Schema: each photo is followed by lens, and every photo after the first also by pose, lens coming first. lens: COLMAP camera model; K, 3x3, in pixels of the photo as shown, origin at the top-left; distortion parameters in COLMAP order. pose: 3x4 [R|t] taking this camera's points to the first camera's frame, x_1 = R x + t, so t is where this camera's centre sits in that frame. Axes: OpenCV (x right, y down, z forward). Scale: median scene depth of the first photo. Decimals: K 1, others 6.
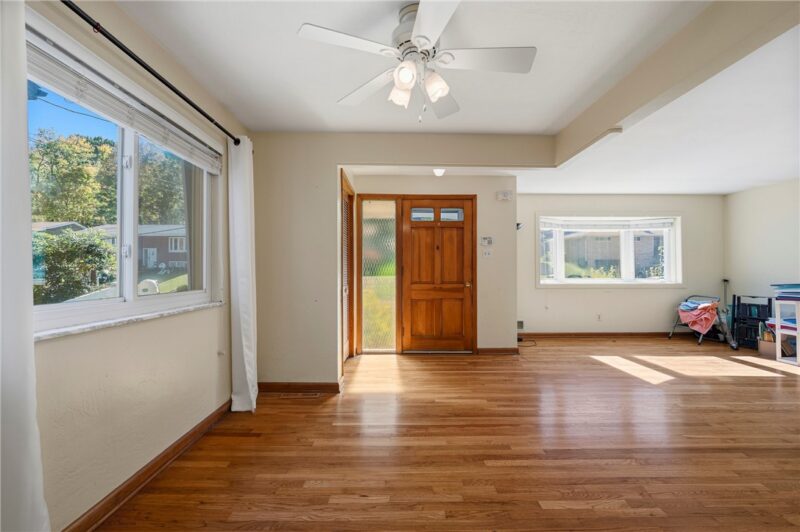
lens RADIAL K [[328.5, 0, 400.0], [0, 328.5, 266.0], [0, 0, 1]] dist [-0.000225, -0.000102]
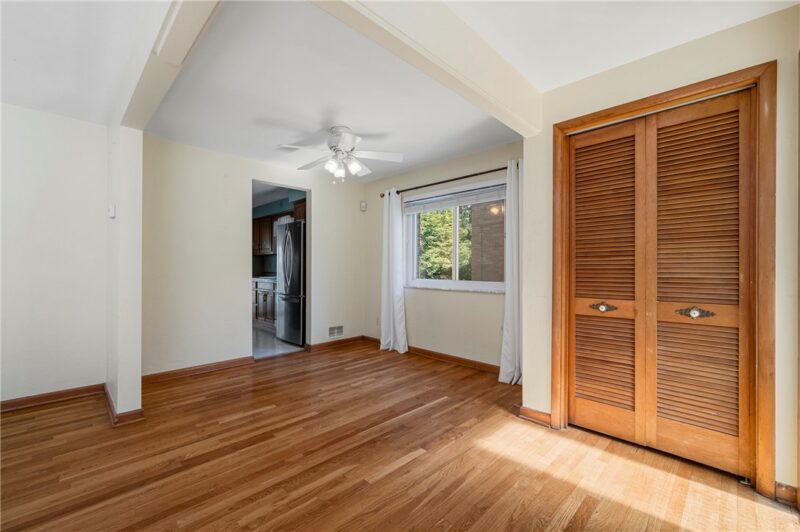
lens RADIAL K [[336.2, 0, 400.0], [0, 336.2, 266.0], [0, 0, 1]] dist [0.000340, 0.000118]
pose [[-0.709713, -0.009953, -0.704421, 0.391388], [0.003465, 0.999839, -0.017617, 0.013975], [0.704482, -0.014944, -0.709564, 0.878305]]
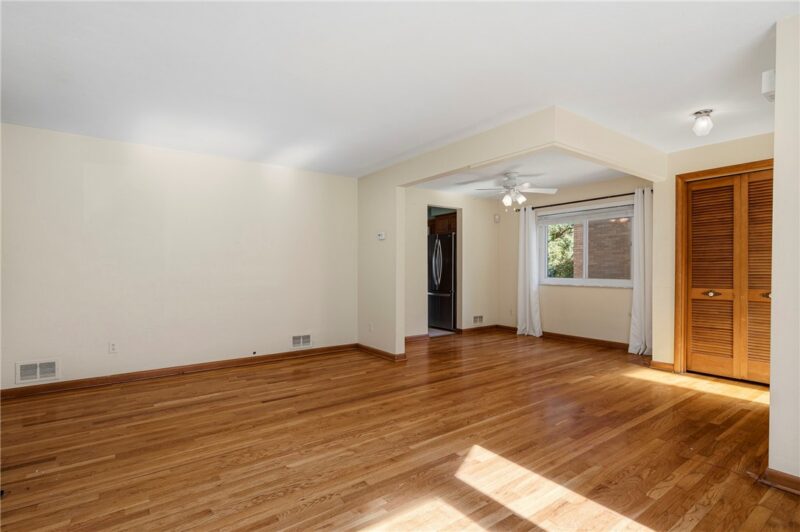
lens RADIAL K [[386.4, 0, 398.0], [0, 386.4, 270.0], [0, 0, 1]] dist [0.000325, -0.000442]
pose [[-0.814949, -0.002044, -0.579529, 0.897637], [0.004696, 0.999938, -0.010130, 0.017782], [0.579513, -0.010977, -0.814889, 1.033047]]
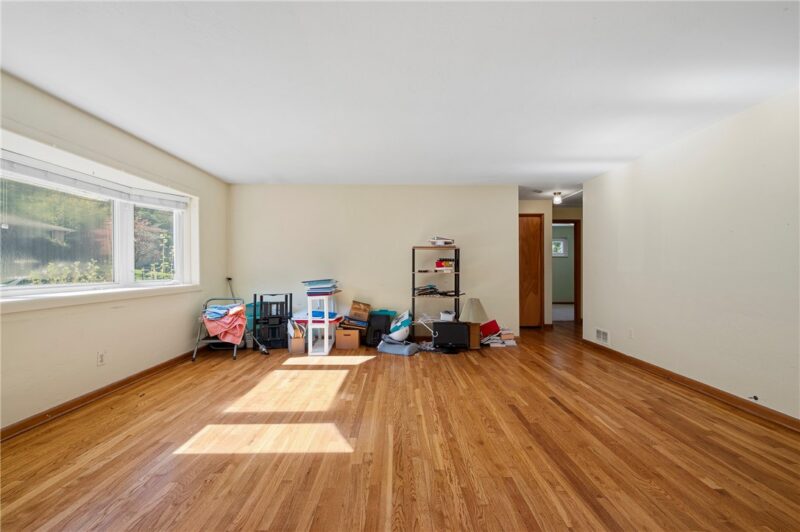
lens RADIAL K [[328.5, 0, 400.0], [0, 328.5, 266.0], [0, 0, 1]] dist [-0.000225, -0.000102]
pose [[-0.001871, -0.000299, 0.999998, 0.103896], [-0.010303, 0.999947, 0.000280, 0.005523], [-0.999945, -0.010303, -0.001874, 0.620825]]
